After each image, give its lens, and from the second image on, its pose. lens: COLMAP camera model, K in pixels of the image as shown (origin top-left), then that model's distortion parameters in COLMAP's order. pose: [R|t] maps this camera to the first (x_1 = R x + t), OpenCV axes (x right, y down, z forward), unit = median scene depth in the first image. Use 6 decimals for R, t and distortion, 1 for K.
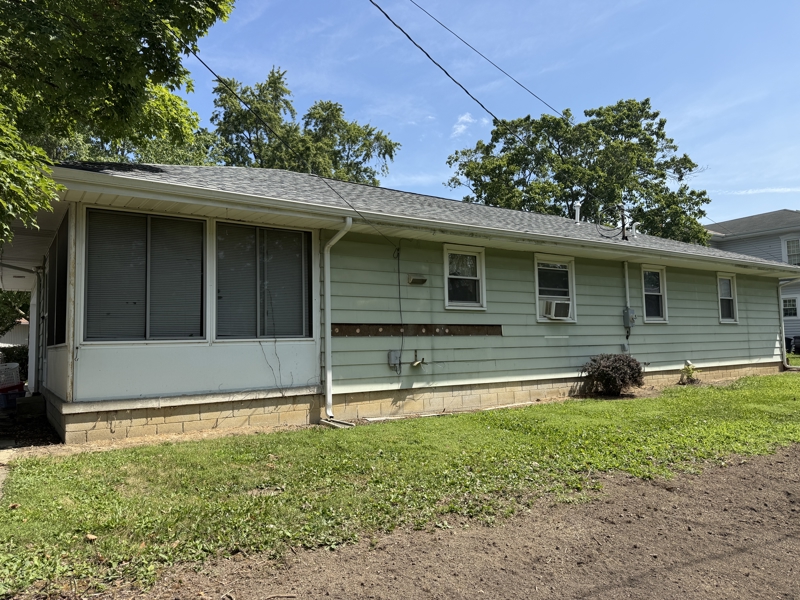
lens RADIAL K [[564.5, 0, 400.0], [0, 564.5, 300.0], [0, 0, 1]] dist [0.064570, -0.064539]
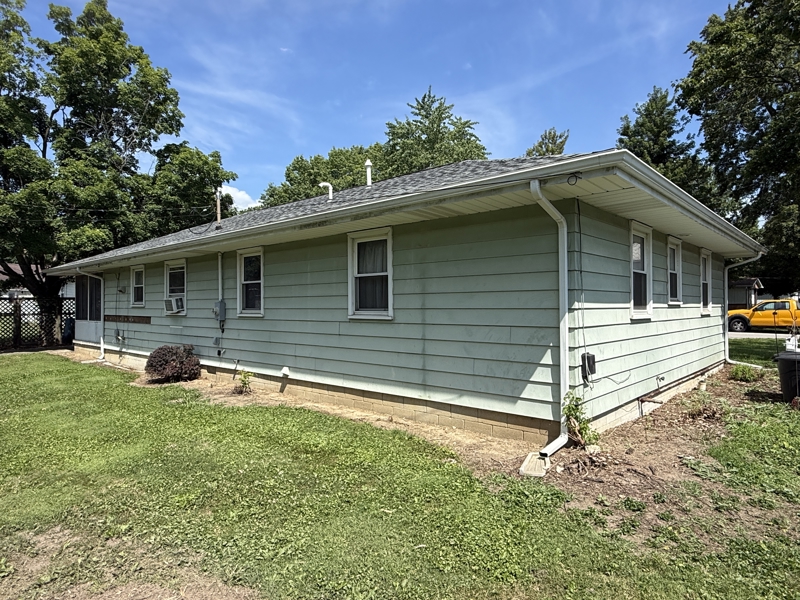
lens RADIAL K [[487.5, 0, 400.0], [0, 487.5, 300.0], [0, 0, 1]] dist [0.001069, 0.000002]
pose [[0.232187, 0.003597, -0.972664, 1.237358], [0.069940, 0.997343, 0.020384, 0.016840], [0.970153, -0.072761, 0.231319, 1.075193]]
